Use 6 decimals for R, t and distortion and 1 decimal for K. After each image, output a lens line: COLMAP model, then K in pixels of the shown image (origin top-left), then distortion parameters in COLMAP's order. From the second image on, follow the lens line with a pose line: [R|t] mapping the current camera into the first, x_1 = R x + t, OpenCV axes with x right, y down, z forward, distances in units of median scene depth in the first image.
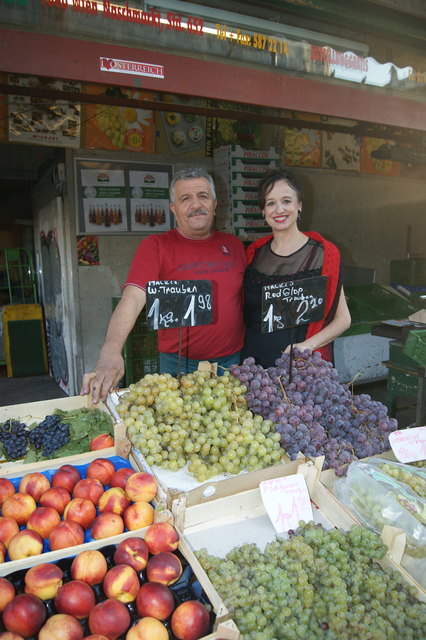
lens RADIAL K [[508.0, 0, 213.1], [0, 508.0, 333.5], [0, 0, 1]] dist [-0.086166, 0.010914]
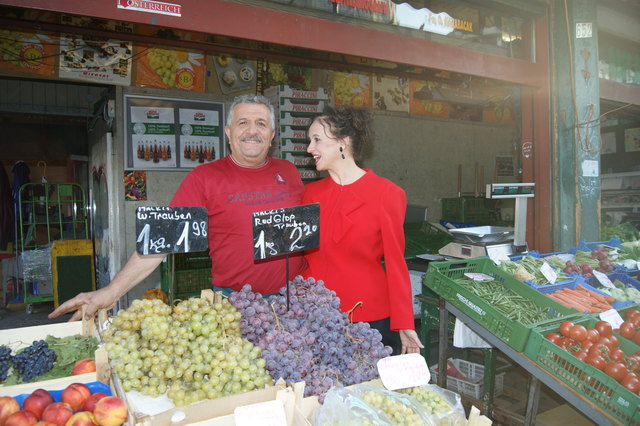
lens RADIAL K [[510.0, 0, 317.4], [0, 510.0, 224.2], [0, 0, 1]] dist [-0.090876, 0.011158]
pose [[0.998746, 0.005991, 0.049705, 0.165669], [-0.000983, 0.994969, -0.100181, 0.029657], [-0.050055, 0.100006, 0.993727, -0.015624]]
